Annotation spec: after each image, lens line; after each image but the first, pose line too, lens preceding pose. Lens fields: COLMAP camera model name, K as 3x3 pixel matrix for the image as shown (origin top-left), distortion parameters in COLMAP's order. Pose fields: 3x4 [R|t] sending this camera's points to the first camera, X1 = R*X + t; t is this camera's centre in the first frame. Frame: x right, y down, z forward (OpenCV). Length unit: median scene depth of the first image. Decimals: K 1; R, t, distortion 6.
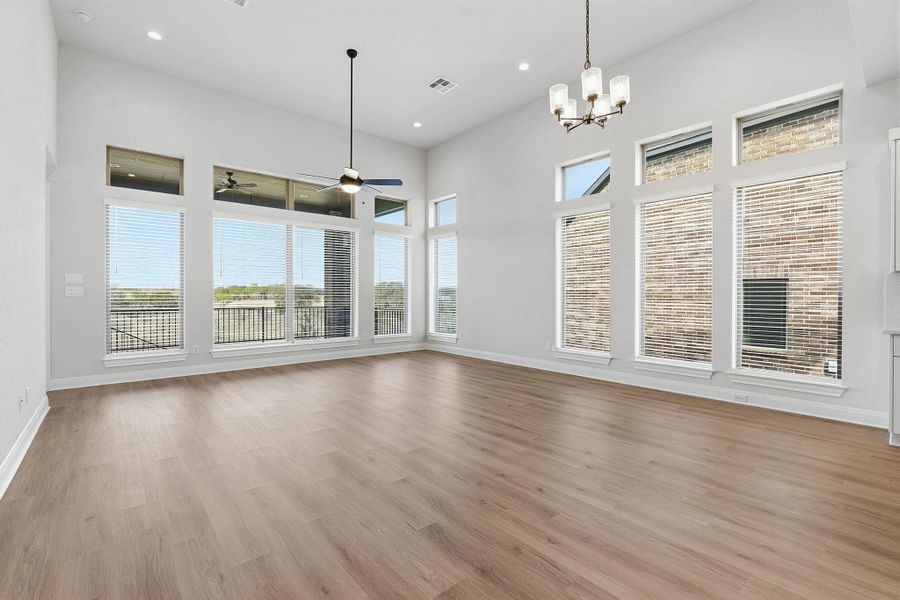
lens RADIAL K [[398.3, 0, 451.6], [0, 398.3, 296.9], [0, 0, 1]] dist [-0.008771, 0.000432]
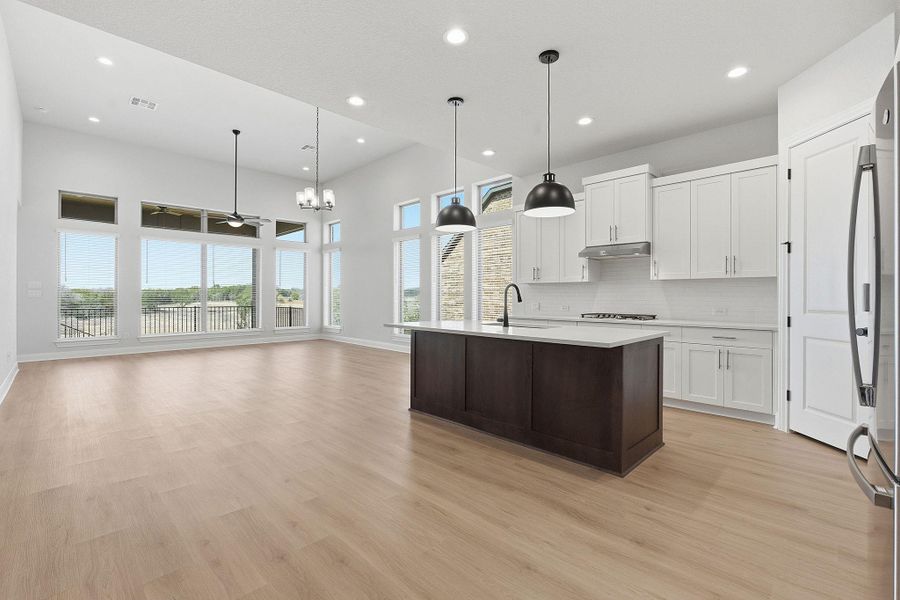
lens RADIAL K [[398.3, 0, 451.6], [0, 398.3, 296.9], [0, 0, 1]] dist [-0.008771, 0.000432]
pose [[0.997716, 0.001398, 0.067540, 0.444755], [-0.001159, 0.999993, -0.003584, 0.002366], [-0.067544, 0.003497, 0.997710, -0.515796]]
